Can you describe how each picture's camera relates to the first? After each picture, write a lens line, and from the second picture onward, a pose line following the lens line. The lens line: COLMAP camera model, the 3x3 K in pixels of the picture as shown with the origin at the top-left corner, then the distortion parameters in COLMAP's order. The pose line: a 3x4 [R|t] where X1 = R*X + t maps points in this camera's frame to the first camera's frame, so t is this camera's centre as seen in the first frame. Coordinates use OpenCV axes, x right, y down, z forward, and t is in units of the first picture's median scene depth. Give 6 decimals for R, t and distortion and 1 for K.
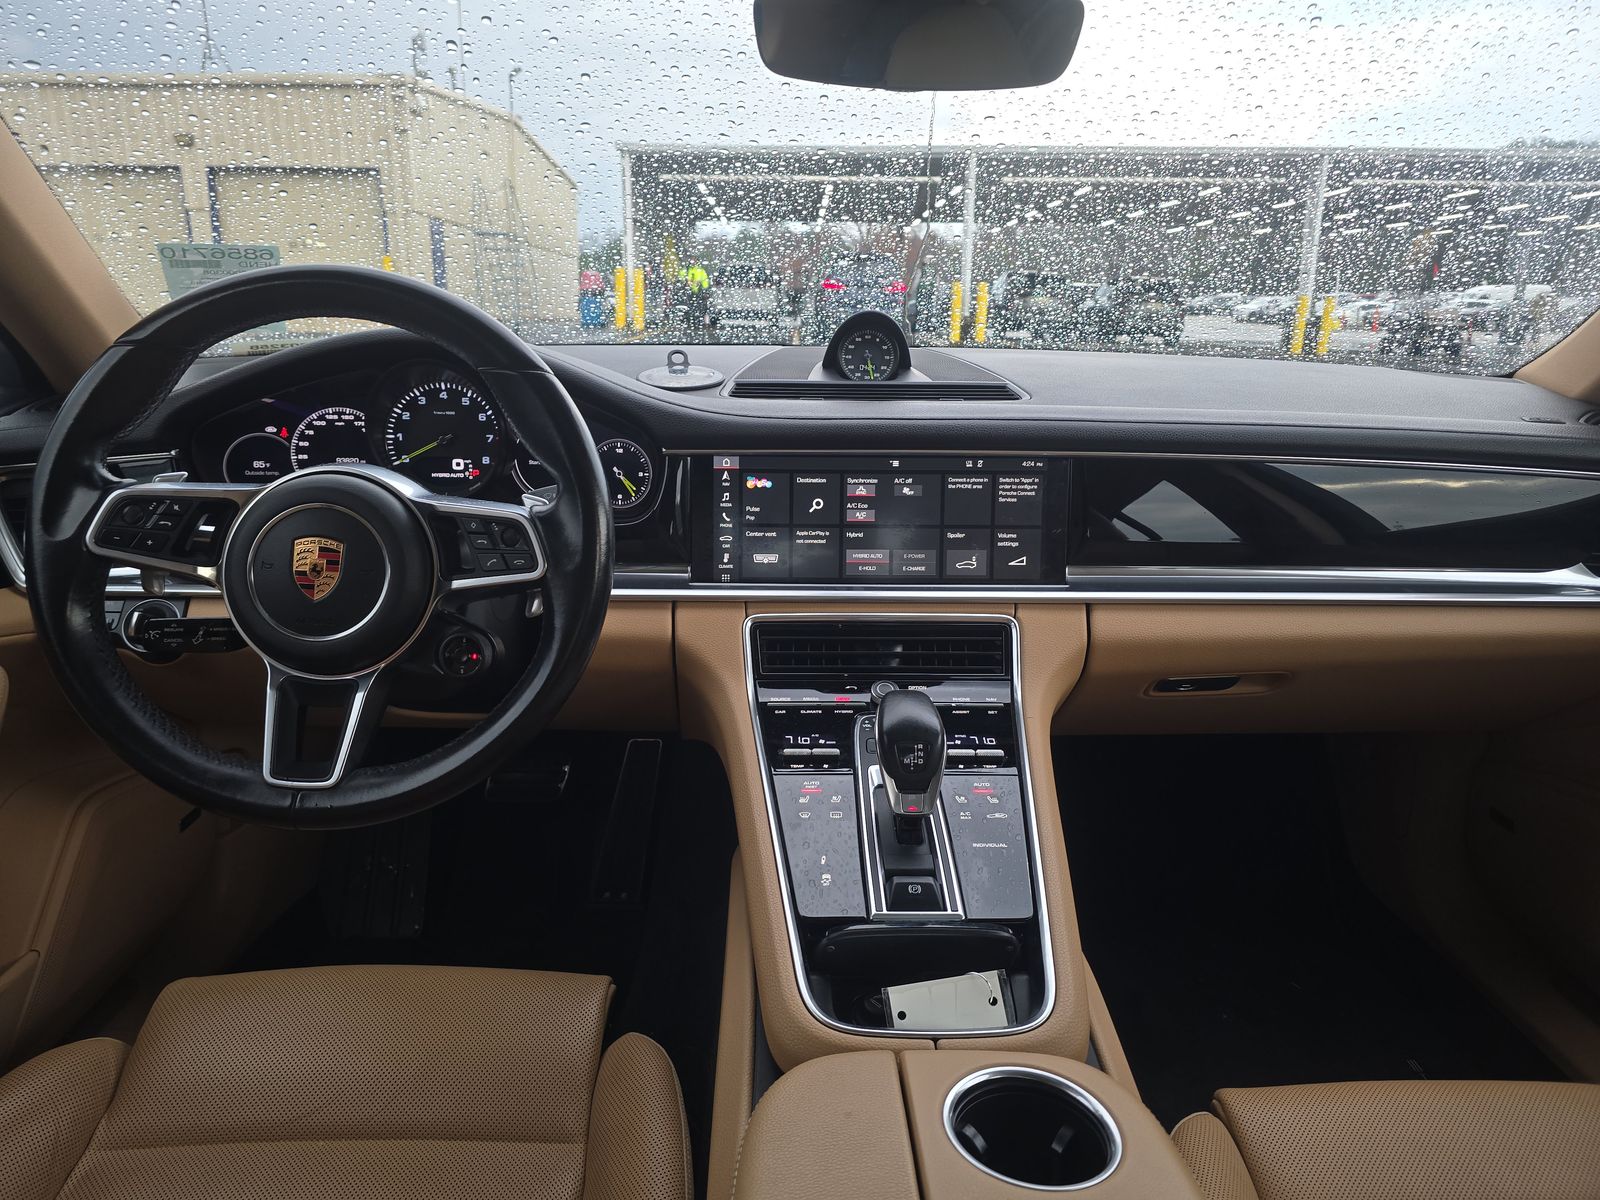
lens RADIAL K [[1068.7, 0, 832.5], [0, 1068.7, 619.8], [0, 0, 1]] dist [0.053100, -0.091206]
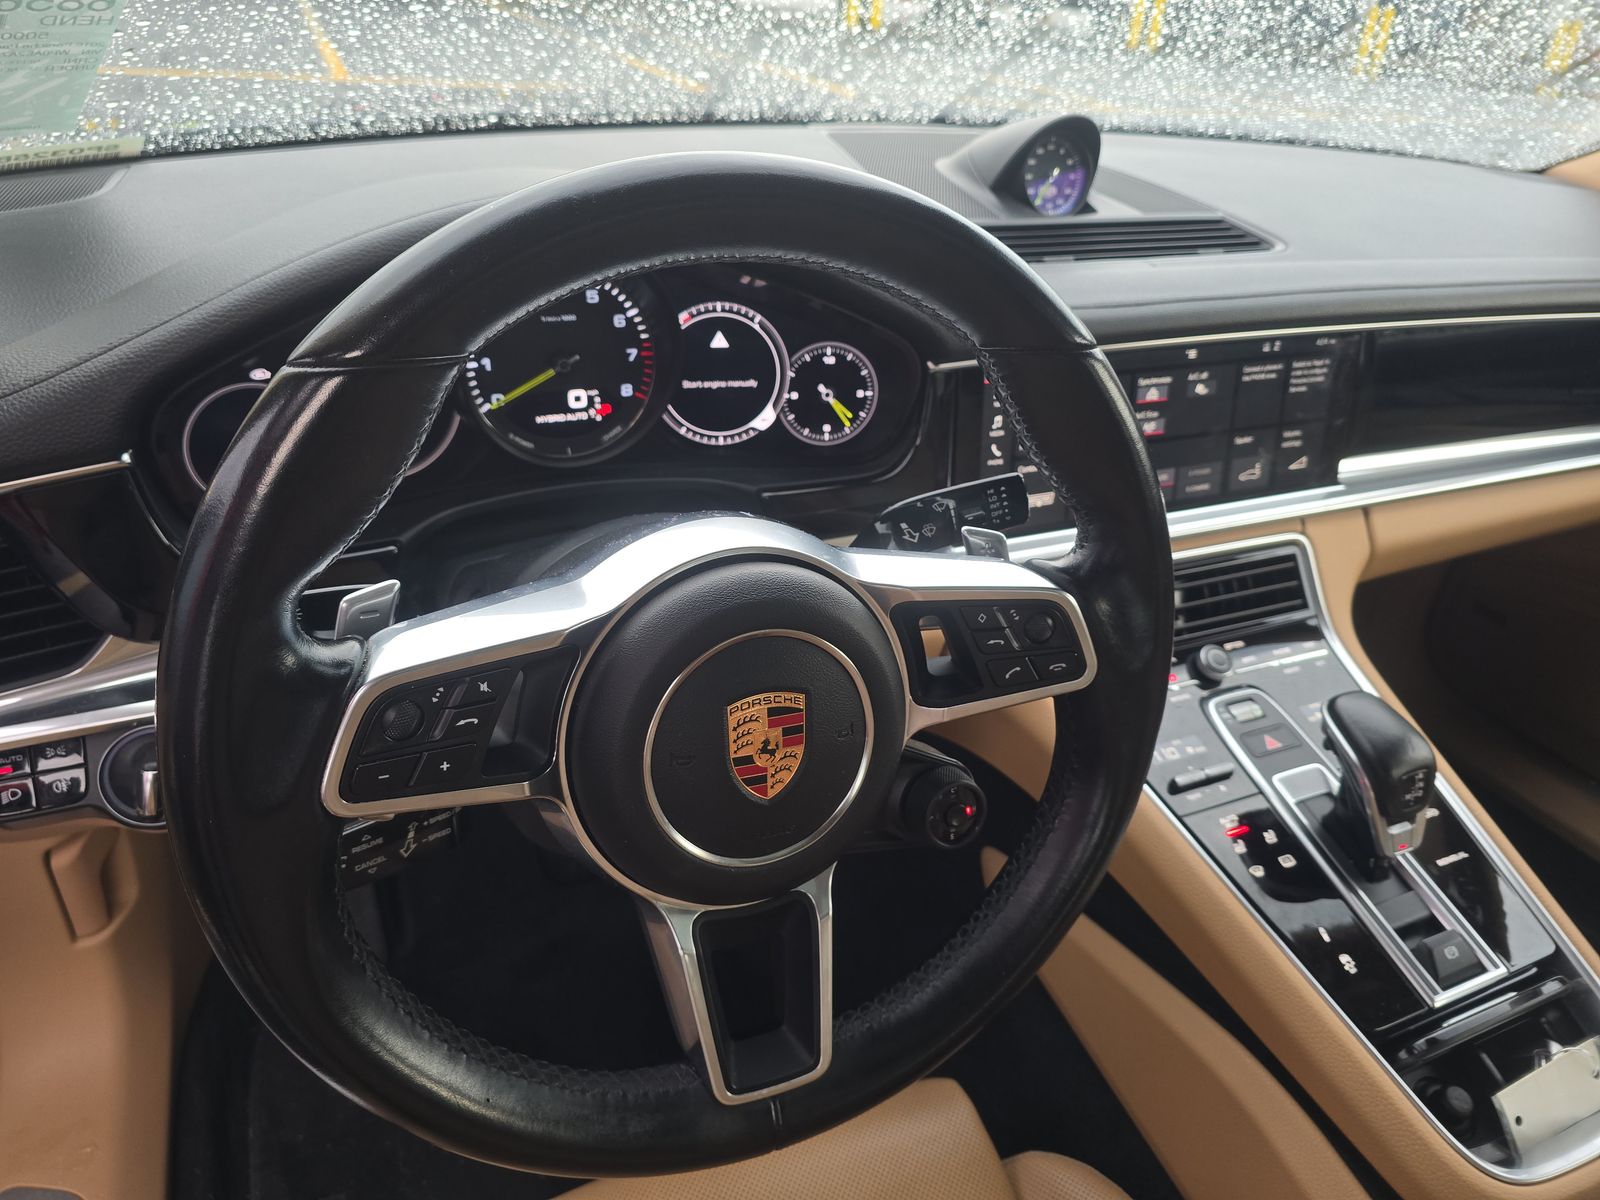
lens RADIAL K [[1083.1, 0, 800.8], [0, 1083.1, 594.5], [0, 0, 1]] dist [0.050214, -0.096589]
pose [[0.925676, -0.151755, 0.346546, -0.470705], [0.059419, 0.962971, 0.262974, -0.196157], [-0.373621, -0.222838, 0.900417, 0.371530]]
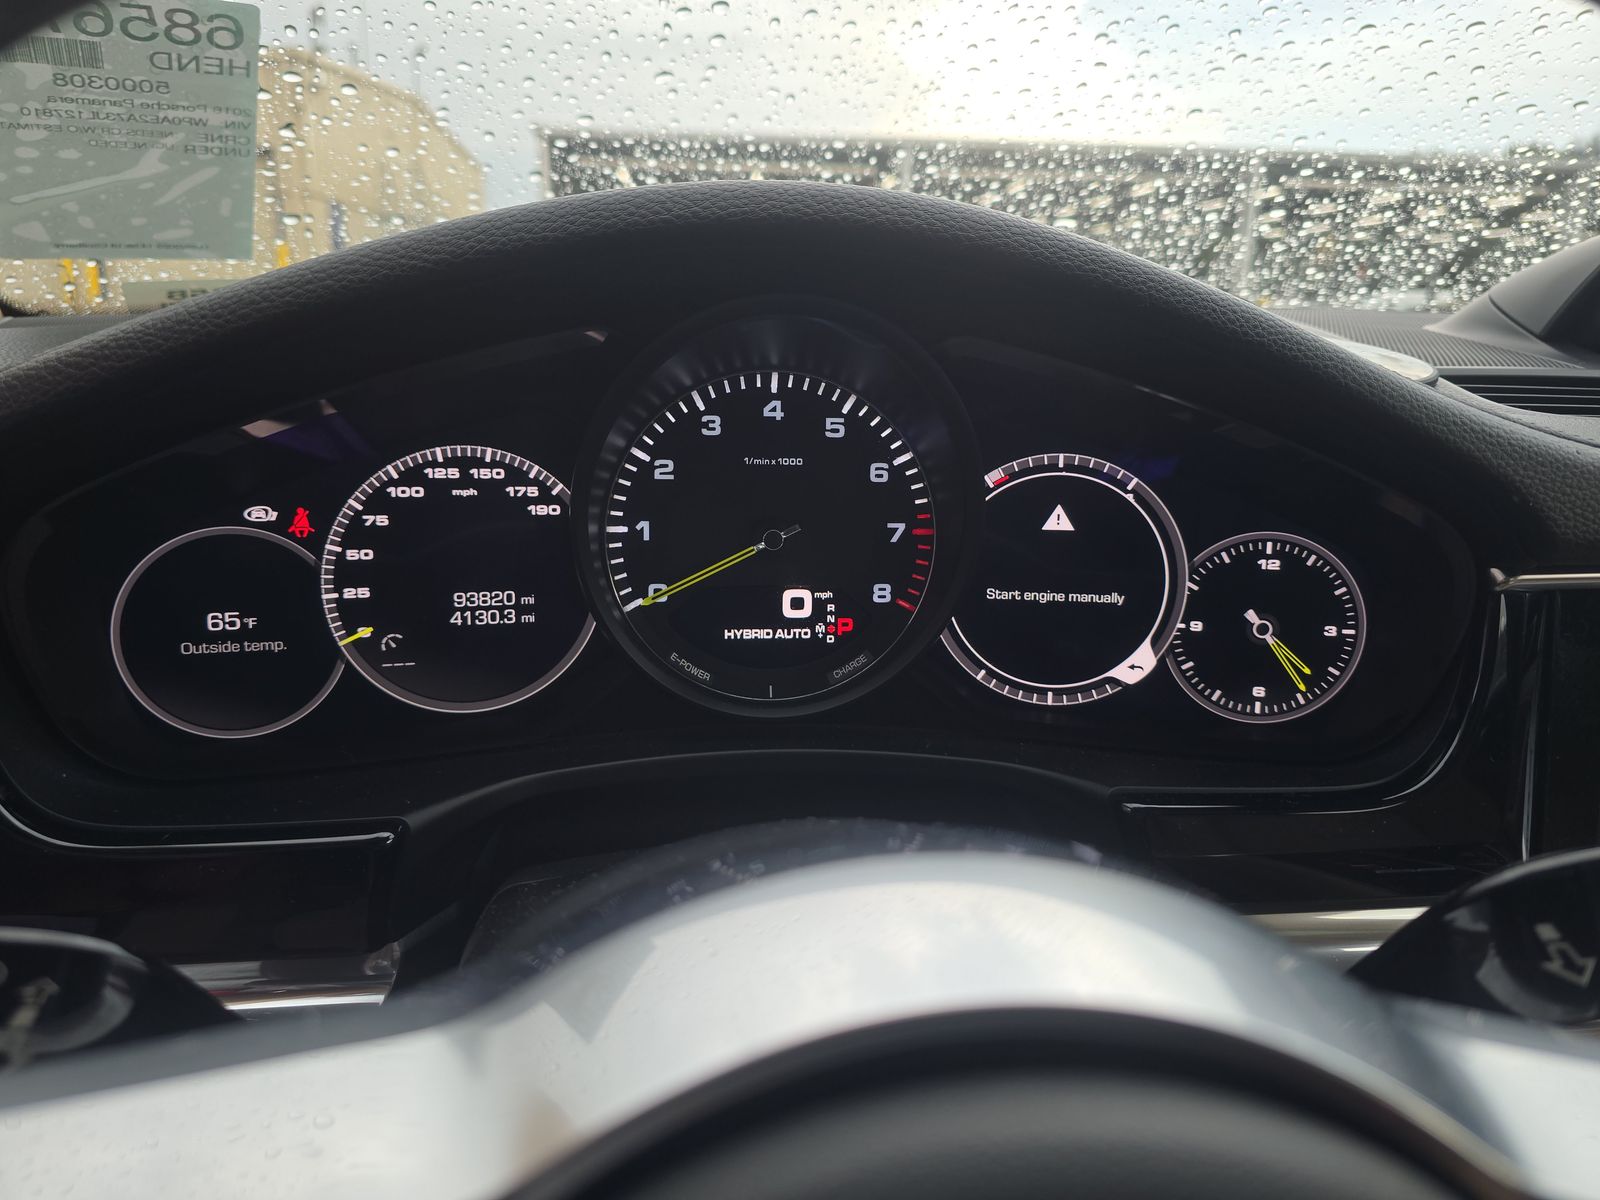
lens RADIAL K [[1083.1, 0, 800.8], [0, 1083.1, 594.5], [0, 0, 1]] dist [0.050214, -0.096589]
pose [[0.998112, -0.009157, 0.060728, -0.374889], [0.010504, 0.999705, -0.021905, -0.142101], [-0.060509, 0.022502, 0.997914, 0.654755]]
